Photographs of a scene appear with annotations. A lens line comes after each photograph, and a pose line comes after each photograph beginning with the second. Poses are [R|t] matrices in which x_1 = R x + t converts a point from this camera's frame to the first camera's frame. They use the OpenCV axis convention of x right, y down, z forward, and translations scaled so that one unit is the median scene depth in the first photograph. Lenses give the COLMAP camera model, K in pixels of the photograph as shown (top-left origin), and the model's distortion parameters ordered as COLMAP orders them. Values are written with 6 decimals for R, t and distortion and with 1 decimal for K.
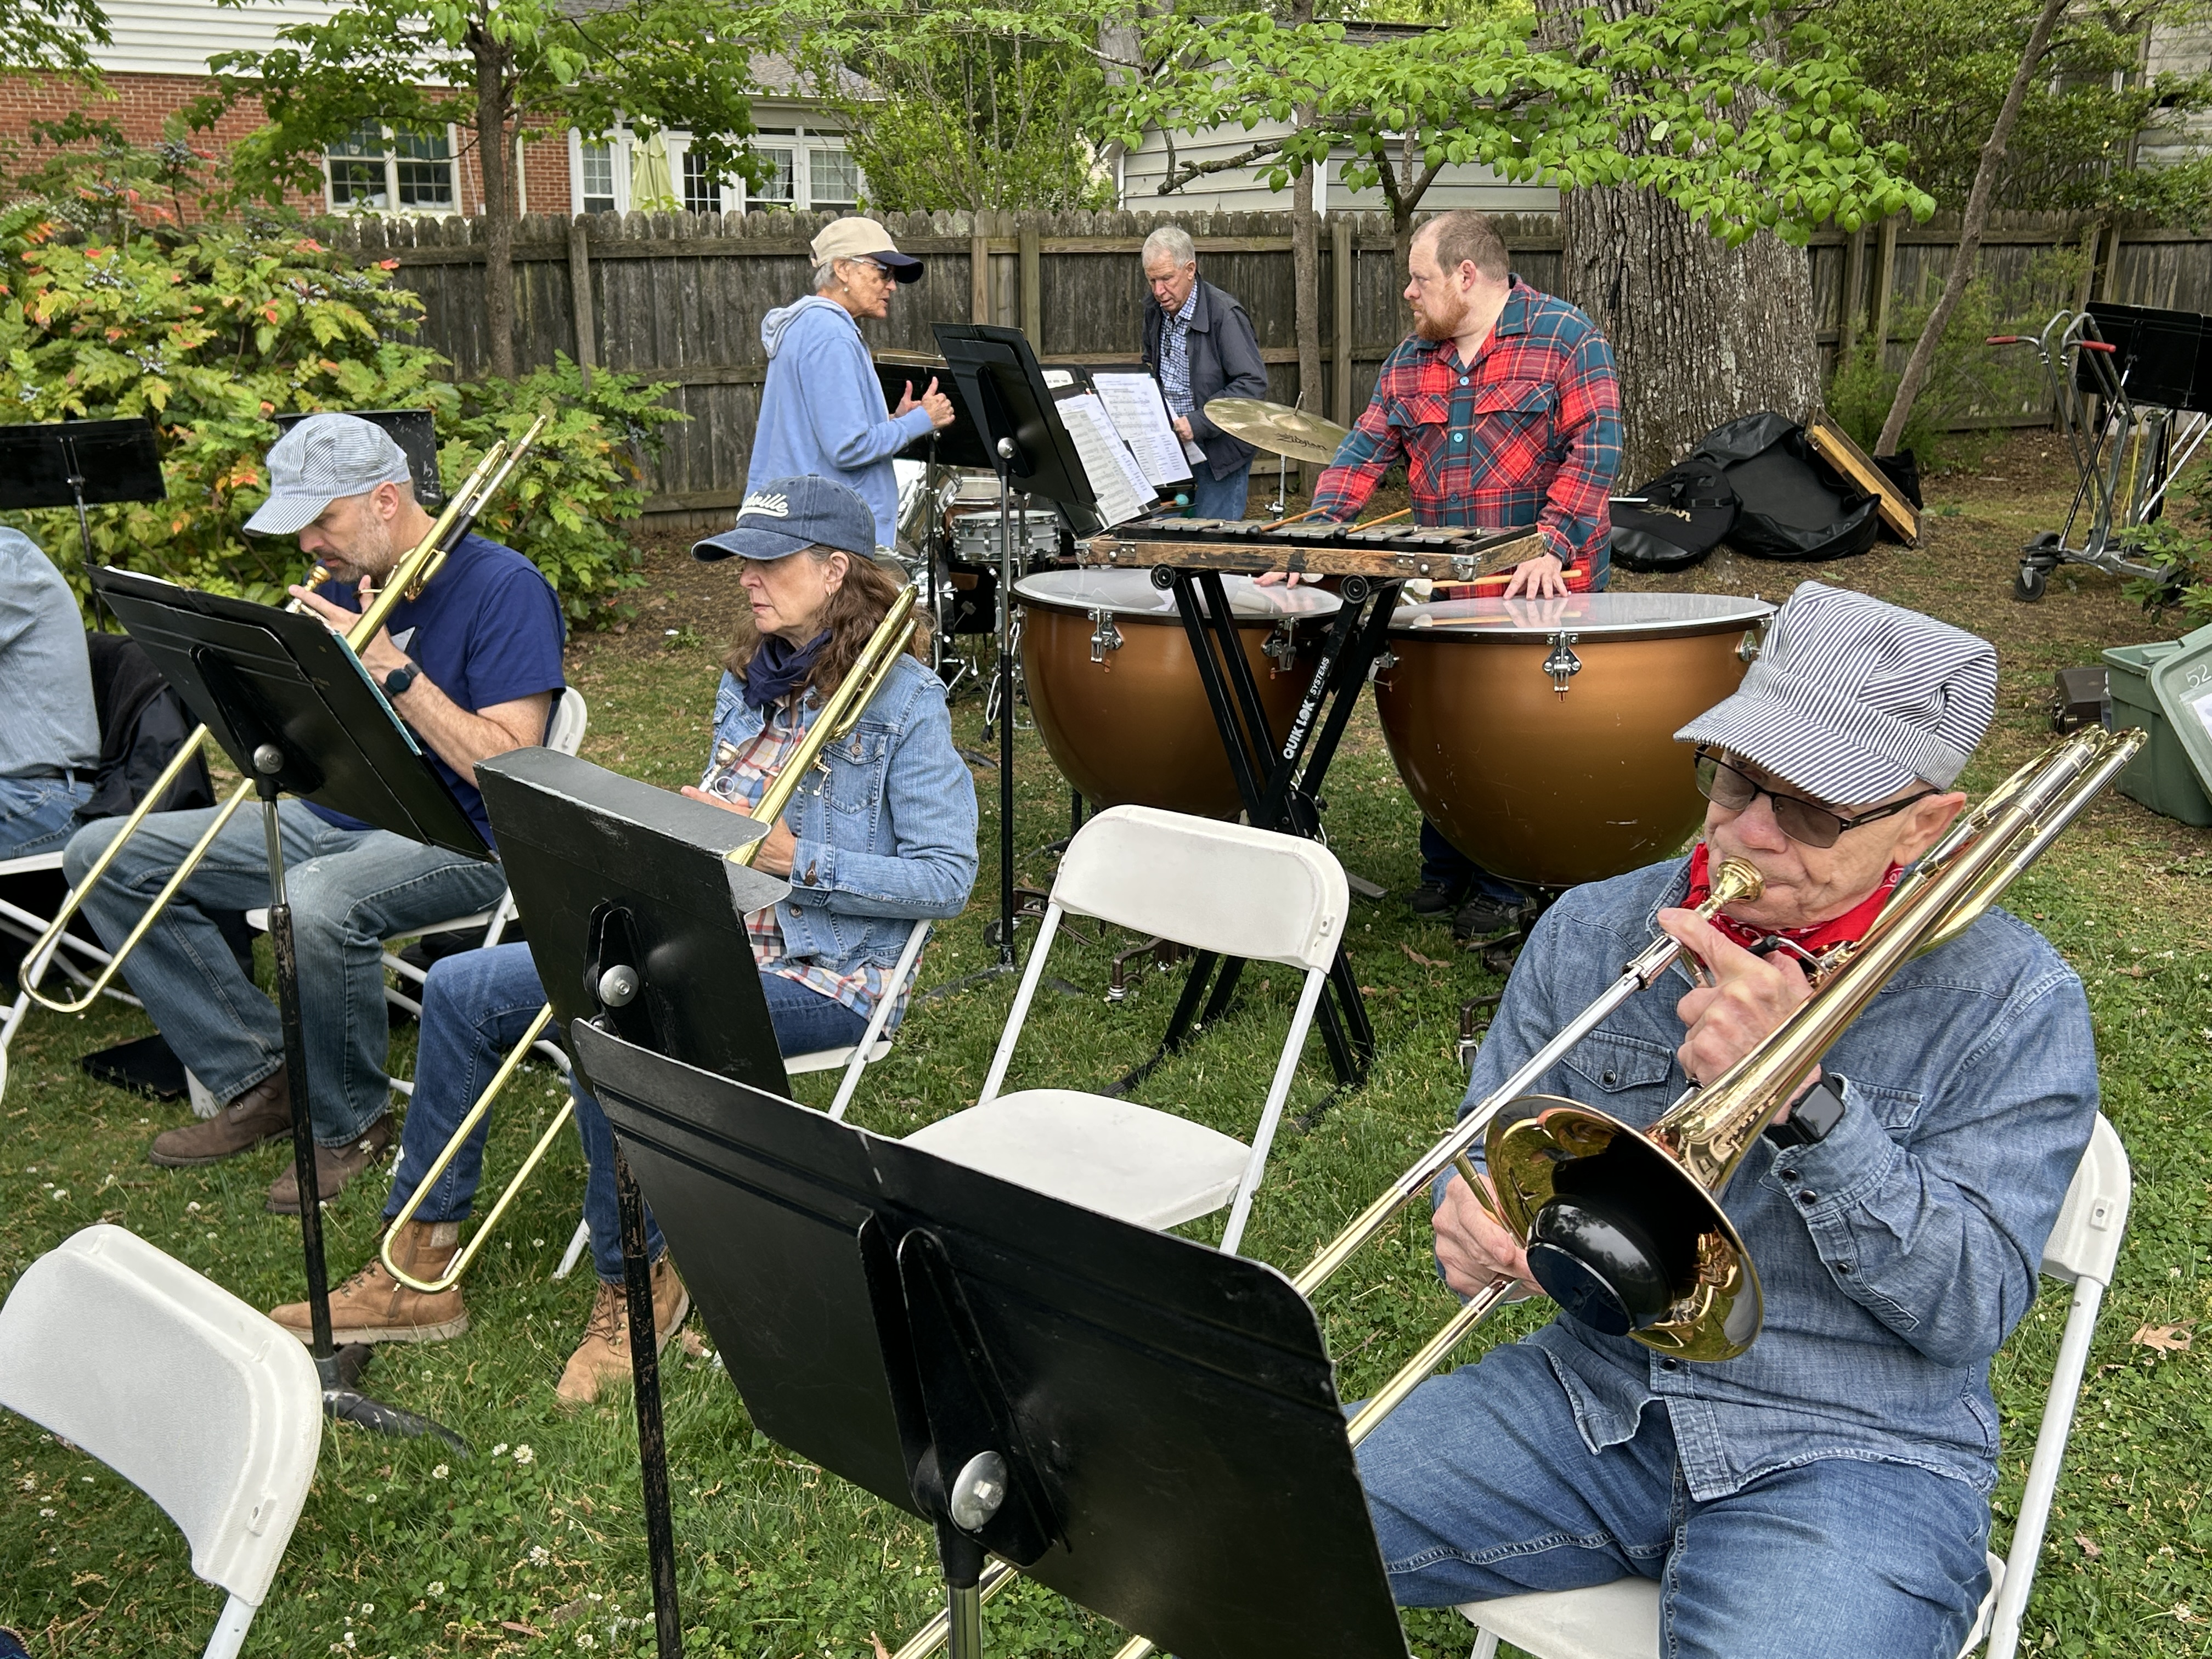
lens RADIAL K [[2179.8, 0, 1106.0], [0, 2179.8, 829.5], [0, 0, 1]] dist [0.028303, -0.010869]
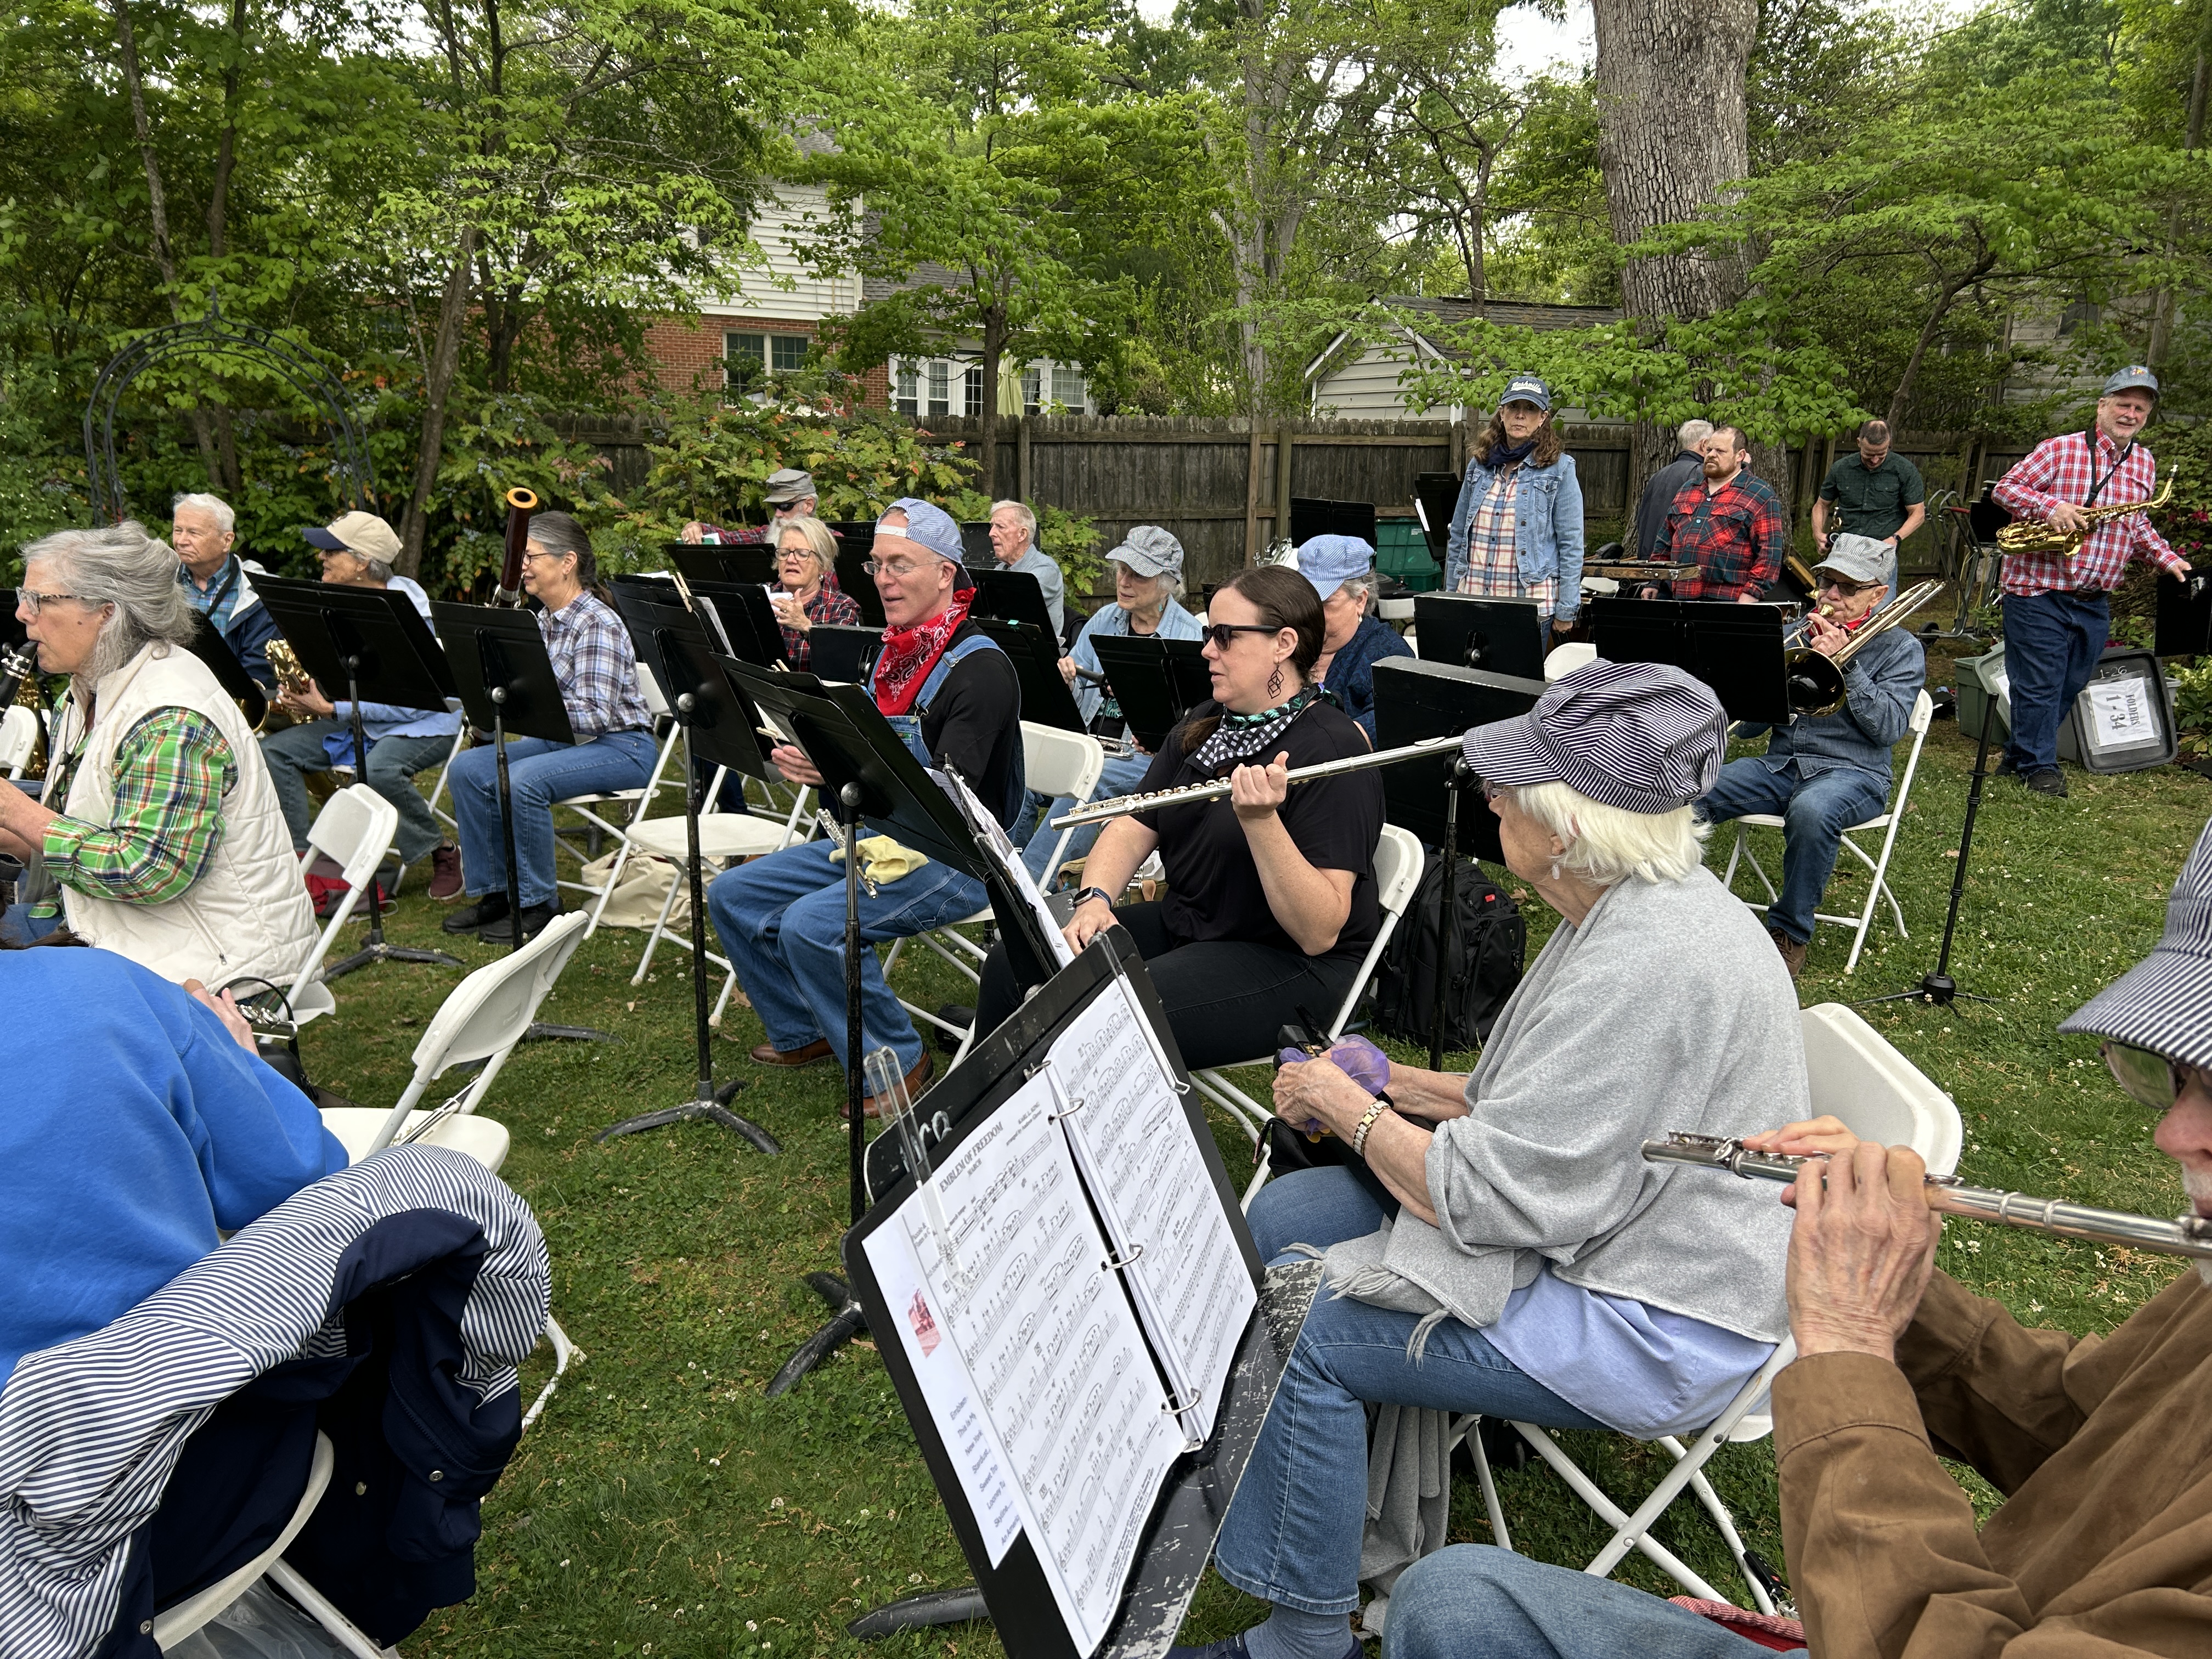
lens RADIAL K [[1696.8, 0, 1100.1], [0, 1696.8, 841.6], [0, 0, 1]] dist [0.074787, -0.134638]
pose [[0.998257, 0.033866, -0.048339, -0.148378], [-0.035273, 0.998969, -0.028571, 0.101483], [0.047322, 0.030227, 0.998422, -0.367434]]
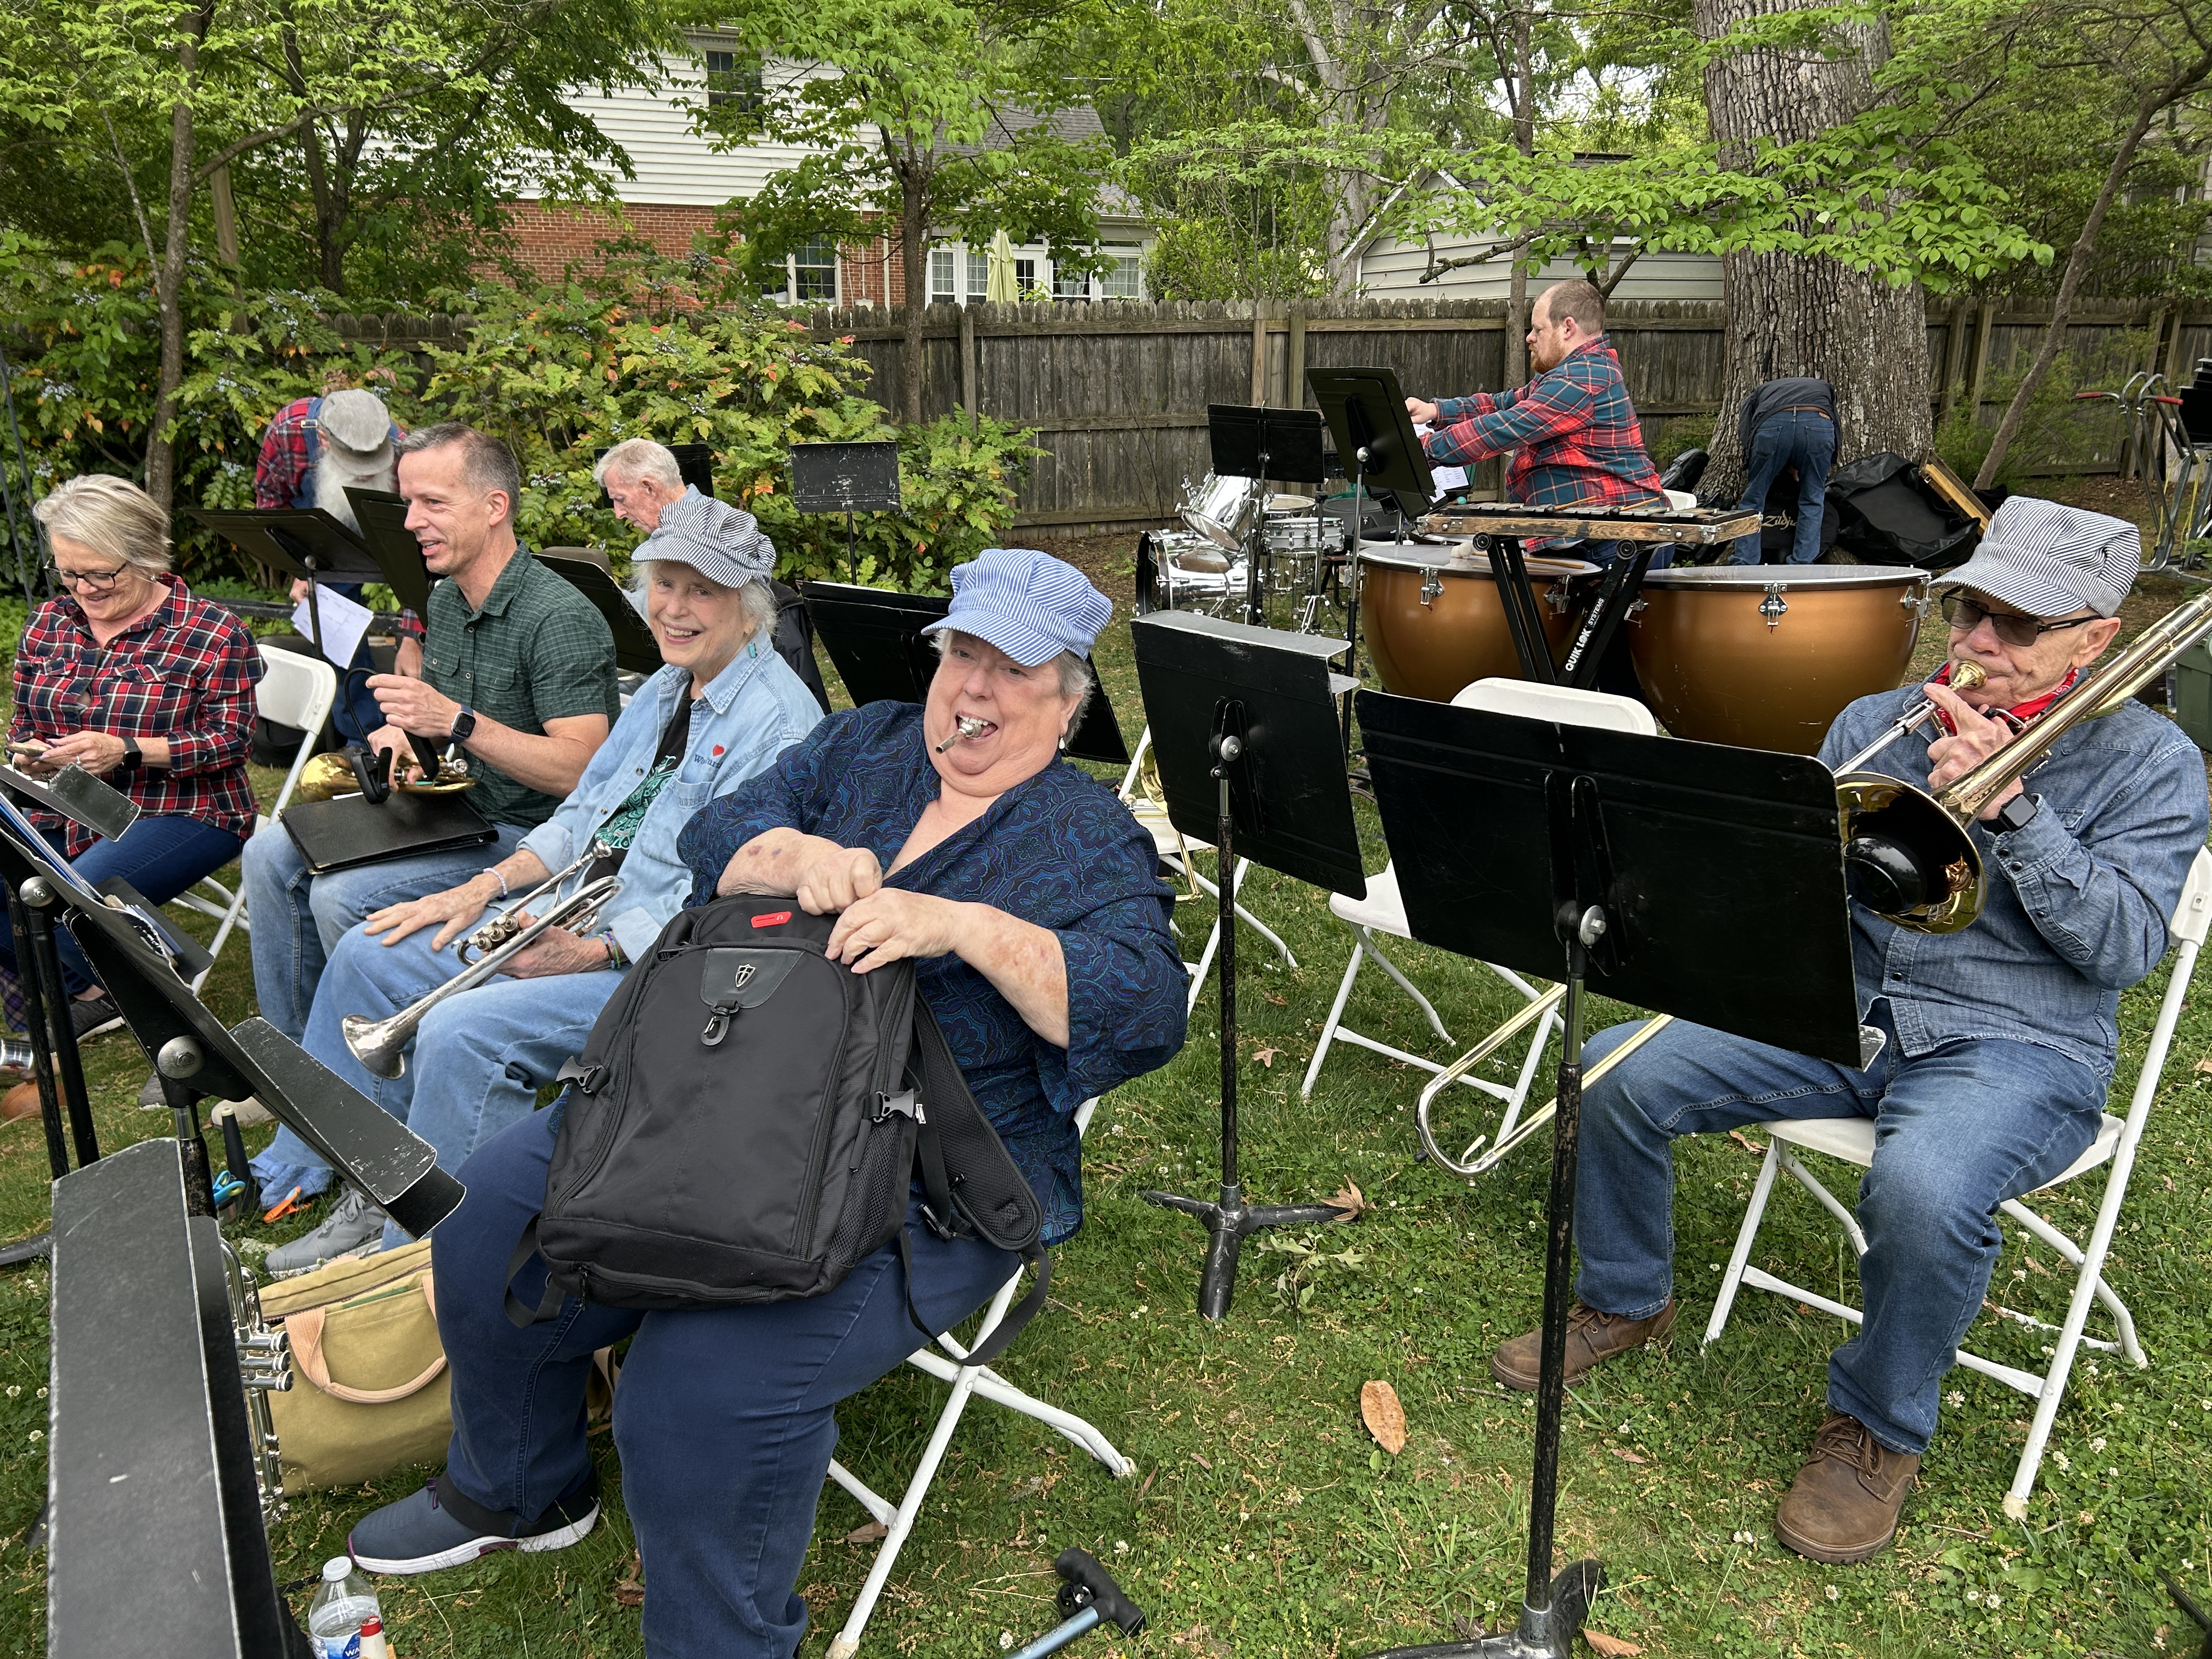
lens RADIAL K [[1711.4, 0, 1090.8], [0, 1711.4, 818.4], [0, 0, 1]] dist [0.035652, -0.038385]
pose [[0.992386, 0.033069, -0.118647, -0.038646], [-0.031407, 0.999381, 0.015850, 0.024085], [0.119098, -0.012003, 0.992810, -0.065682]]
